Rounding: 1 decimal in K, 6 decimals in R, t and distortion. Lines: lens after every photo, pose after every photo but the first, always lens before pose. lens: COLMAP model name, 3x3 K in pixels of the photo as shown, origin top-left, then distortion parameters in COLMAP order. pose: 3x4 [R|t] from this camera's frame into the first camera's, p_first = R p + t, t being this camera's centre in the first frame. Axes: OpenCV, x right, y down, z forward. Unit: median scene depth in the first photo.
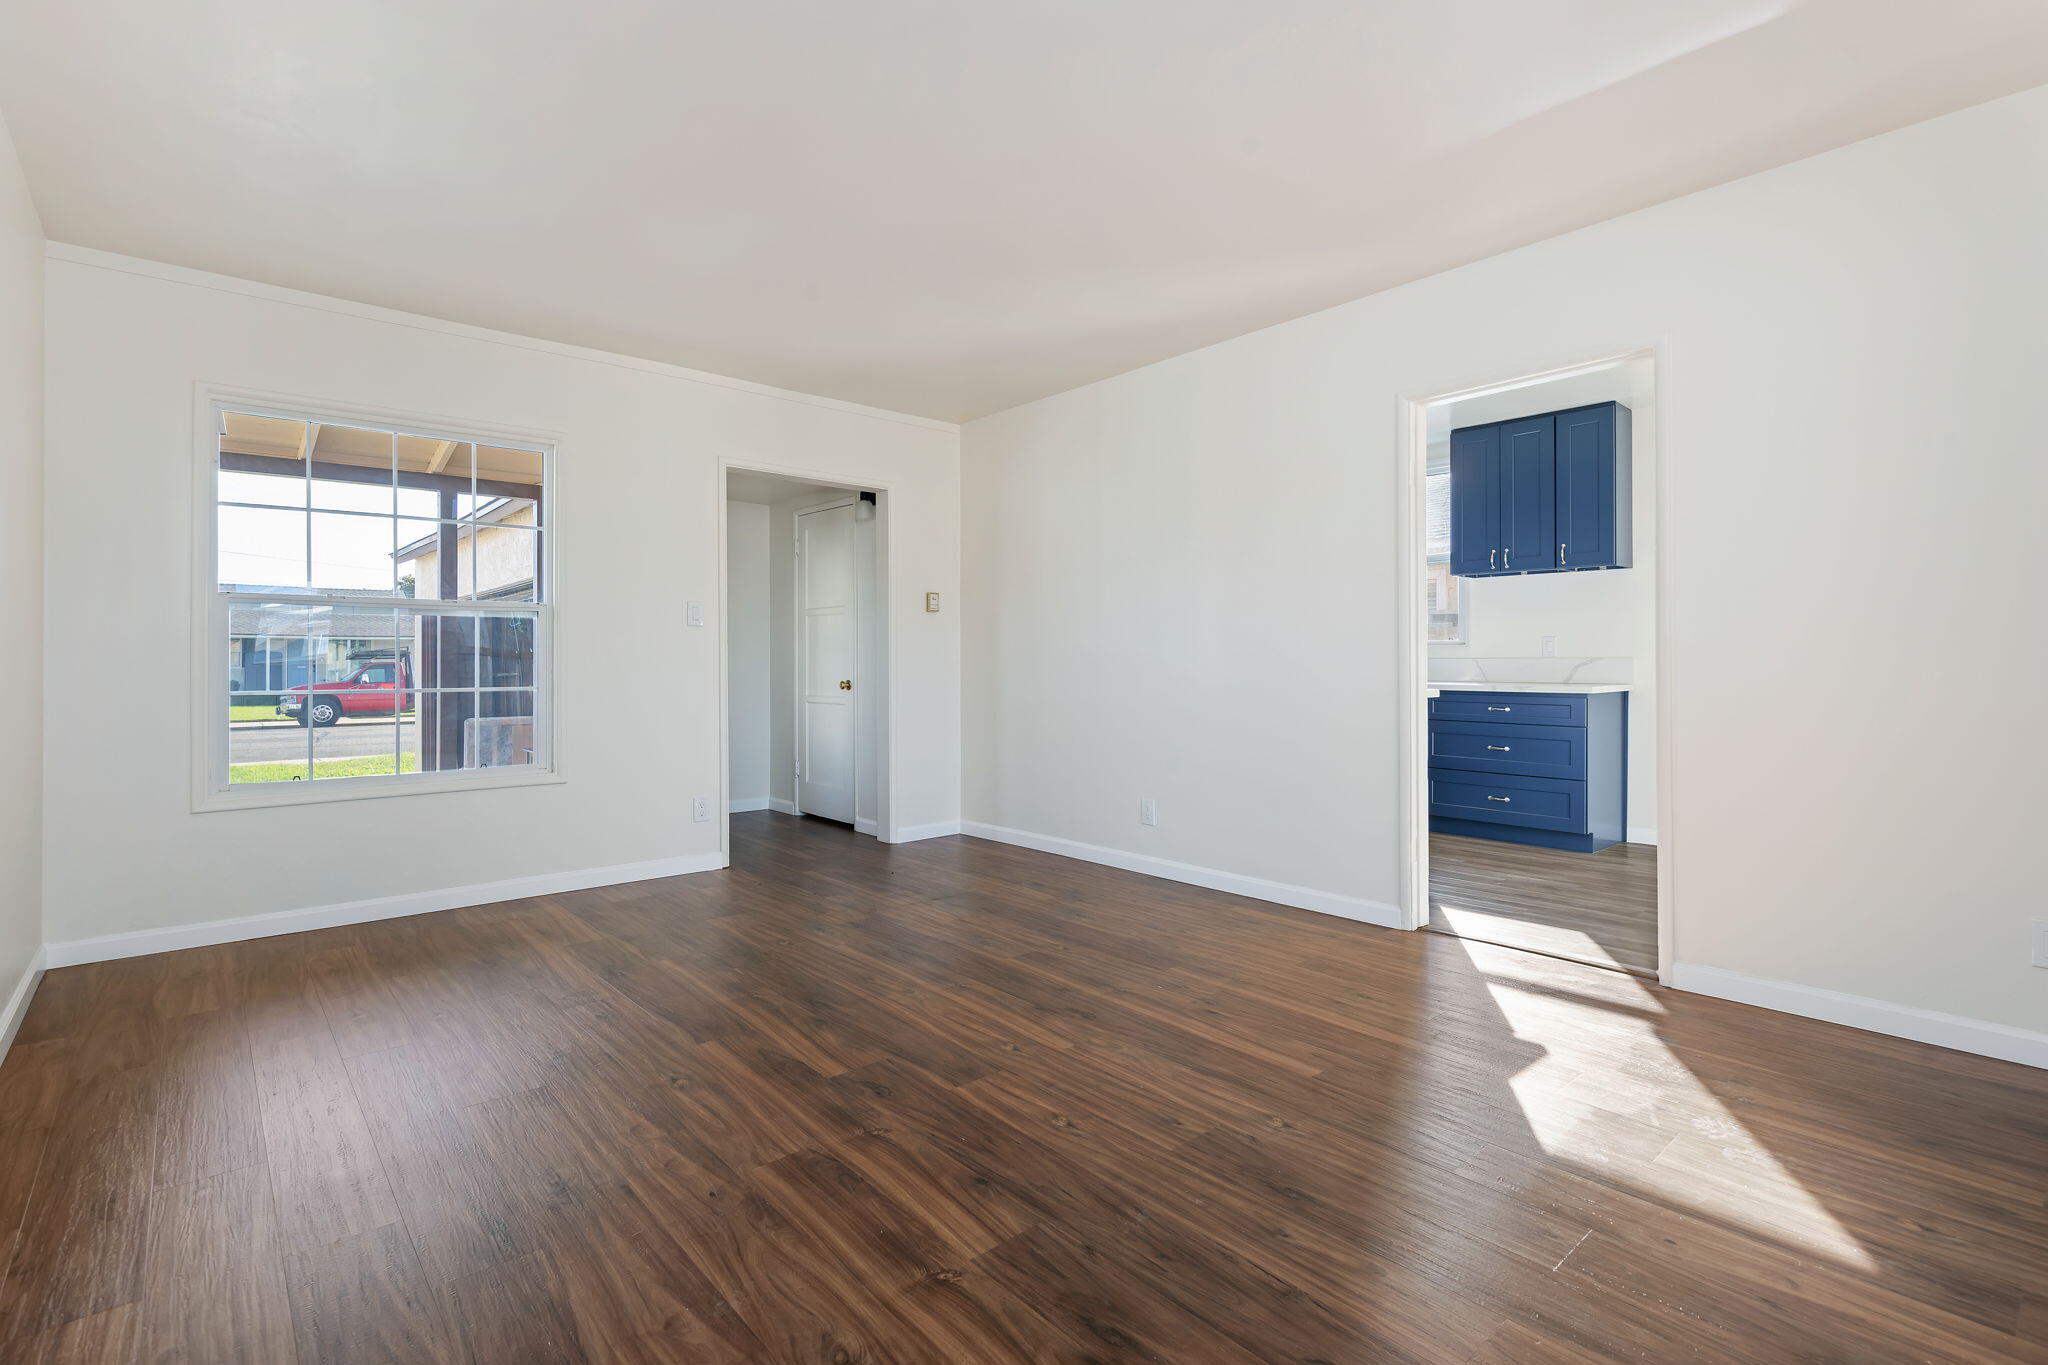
lens RADIAL K [[954.1, 0, 1022.0], [0, 954.1, 669.5], [0, 0, 1]] dist [0.002293, 0.000279]
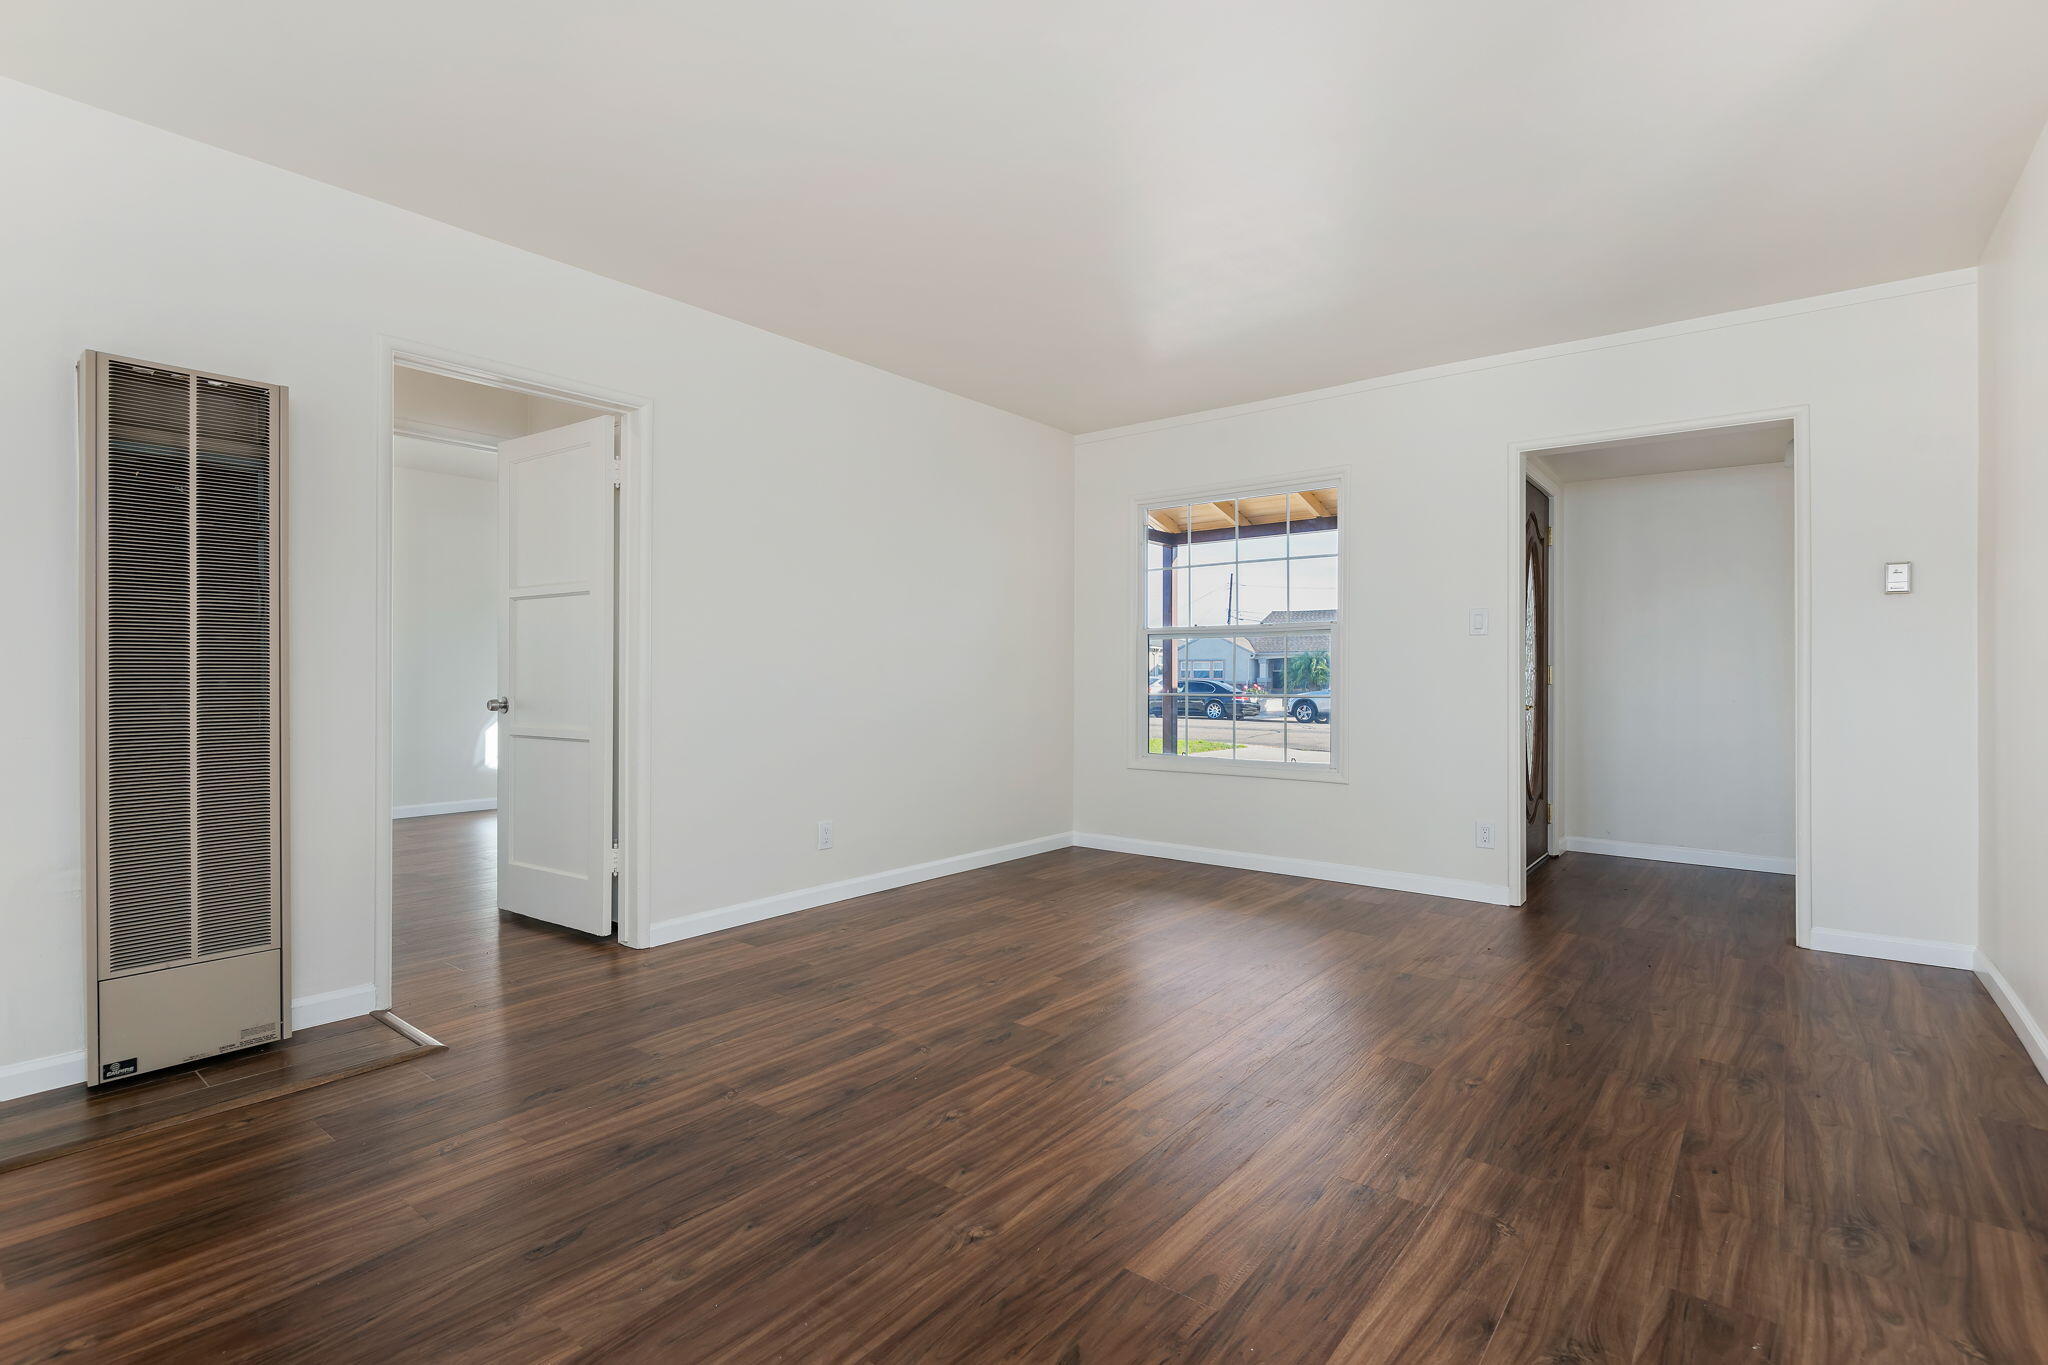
lens RADIAL K [[954.1, 0, 1022.2], [0, 954.1, 679.5], [0, 0, 1]] dist [0.002293, 0.000279]
pose [[0.179527, 0.006613, -0.983731, 1.057581], [-0.008983, 0.999947, 0.005083, -0.005104], [0.983712, 0.007925, 0.179577, 0.868839]]
